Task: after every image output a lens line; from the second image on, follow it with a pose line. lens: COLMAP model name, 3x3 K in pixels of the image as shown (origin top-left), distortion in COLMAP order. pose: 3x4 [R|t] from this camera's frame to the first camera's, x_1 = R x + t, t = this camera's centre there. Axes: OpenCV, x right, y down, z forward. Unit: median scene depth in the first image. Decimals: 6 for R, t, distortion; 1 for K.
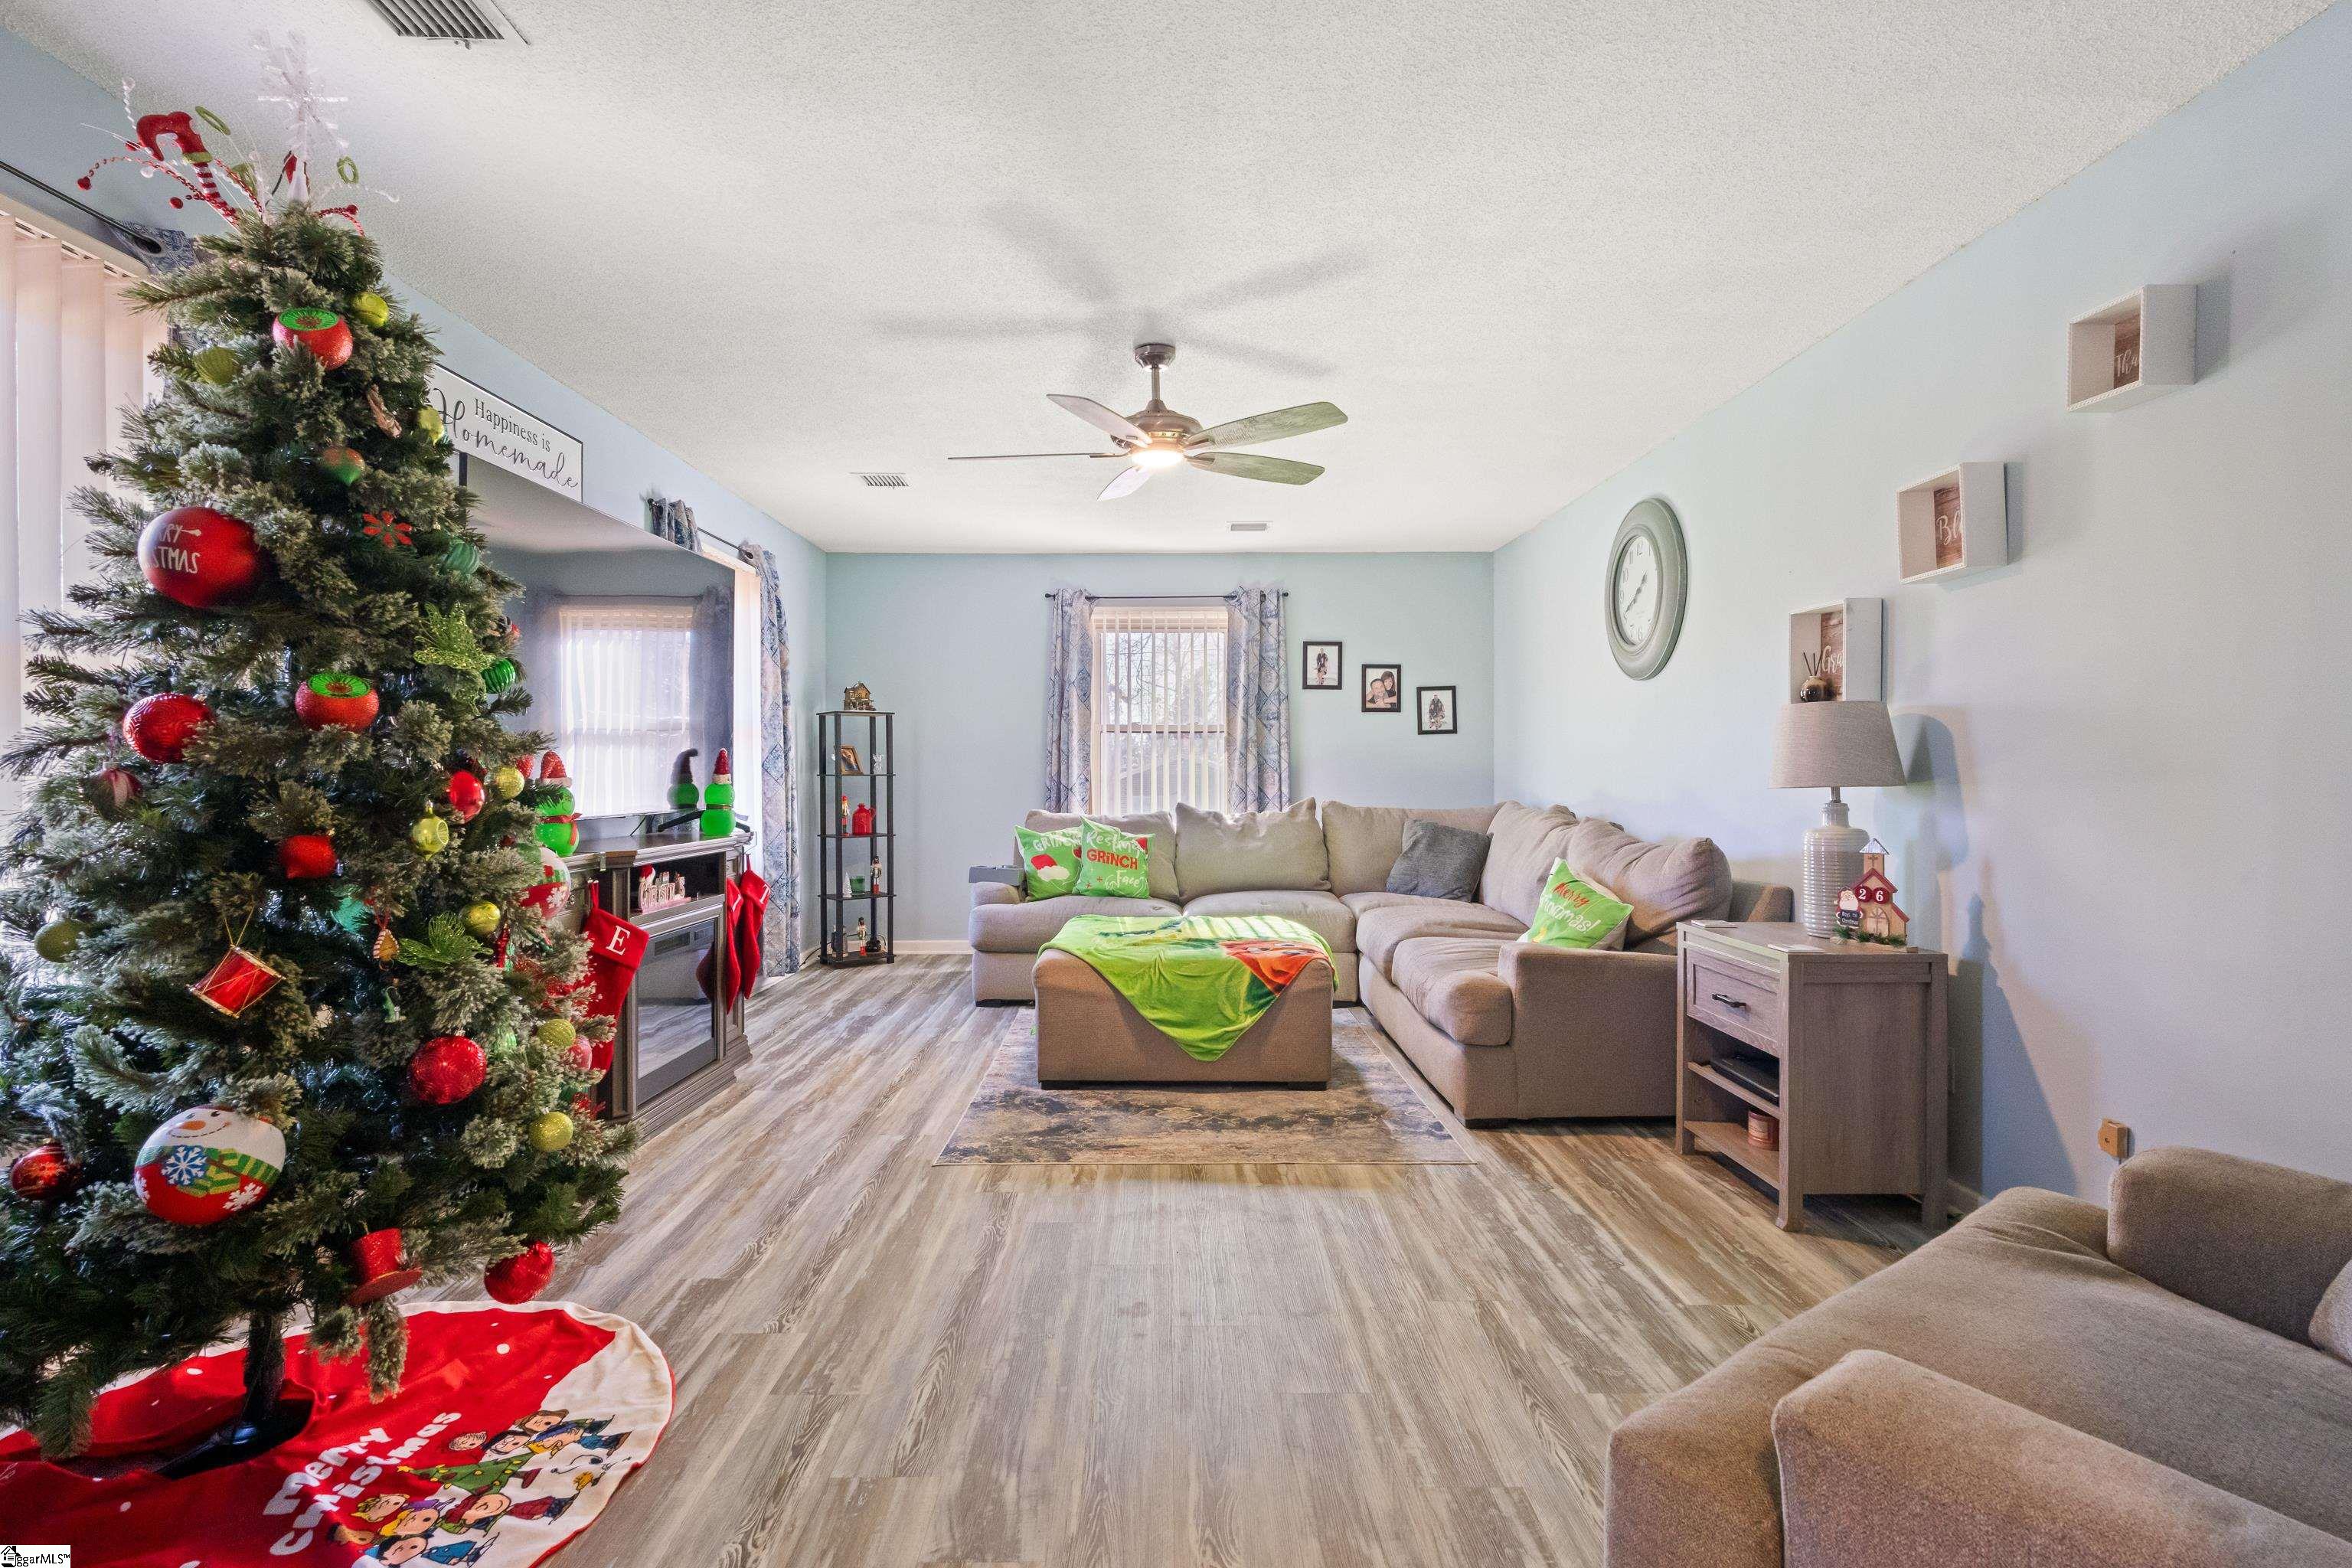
lens RADIAL K [[1158.7, 0, 1176.4], [0, 1158.7, 732.2], [0, 0, 1]] dist [-0.004083, -0.001037]
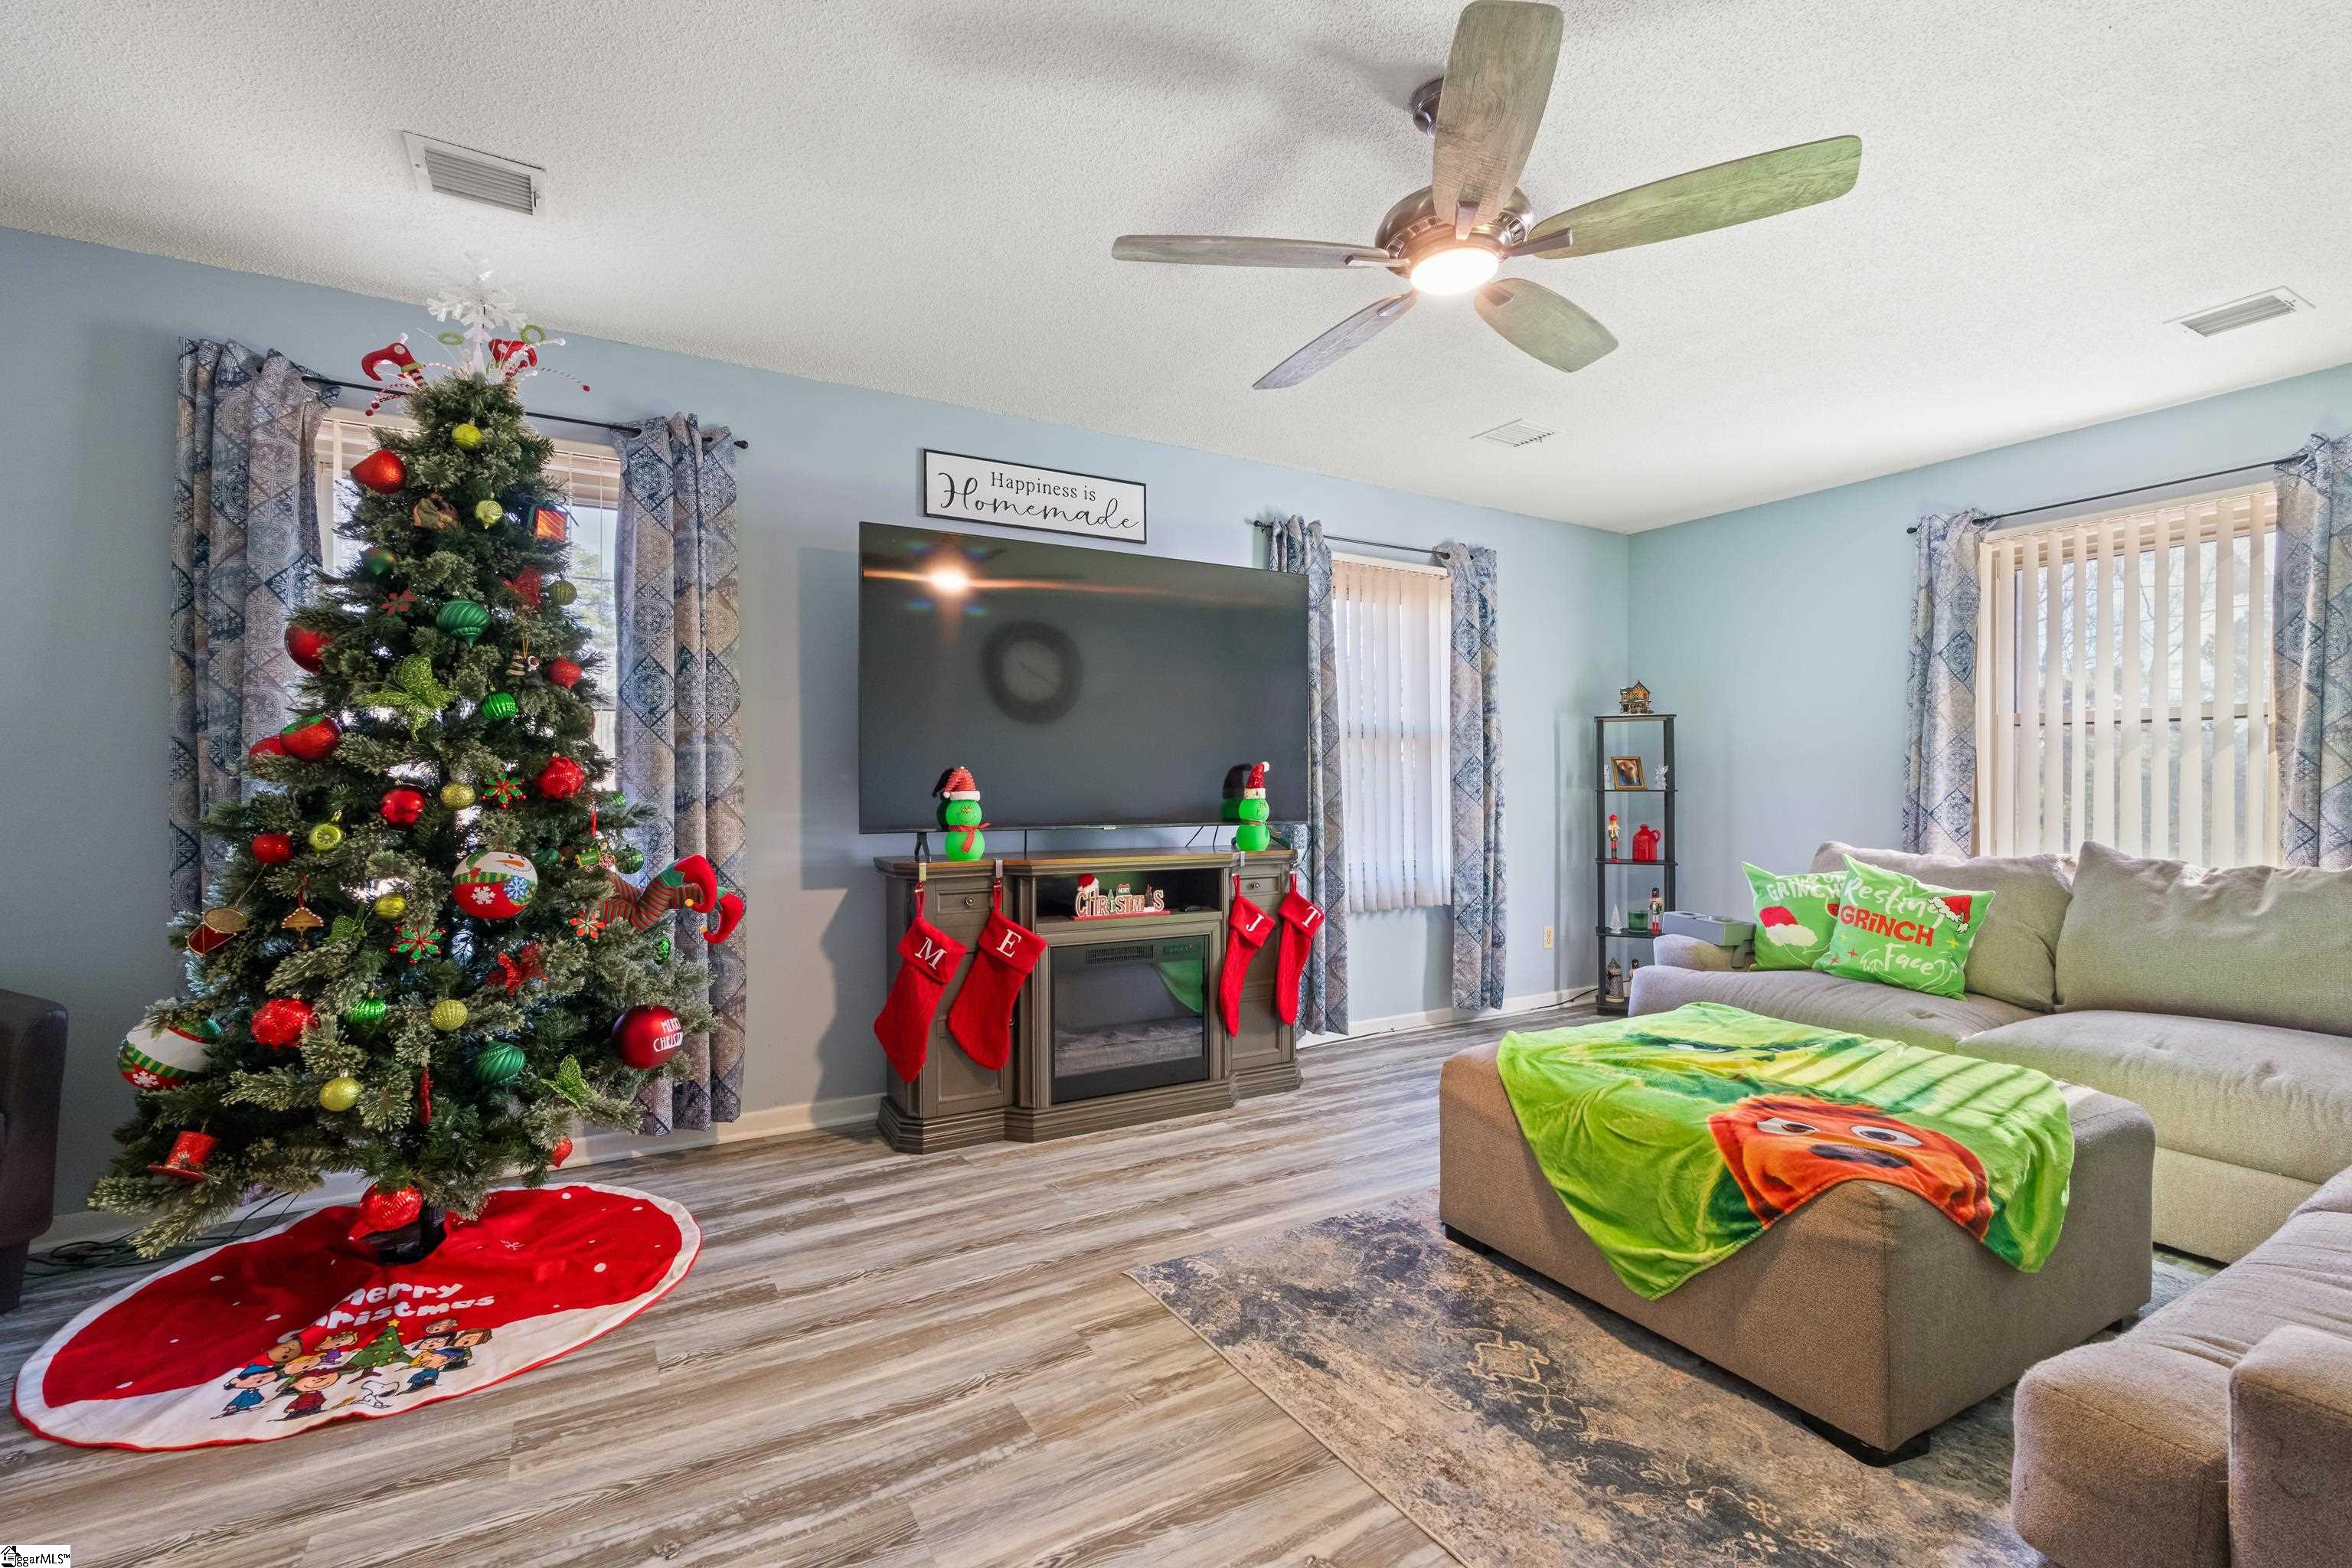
lens RADIAL K [[1032.6, 0, 1181.9], [0, 1032.6, 771.5], [0, 0, 1]] dist [-0.001922, -0.000981]
pose [[0.491461, -0.011961, -0.870818, 0.377225], [0.027979, 0.999606, 0.002060, 0.020698], [0.870450, -0.025377, 0.491602, 0.589719]]
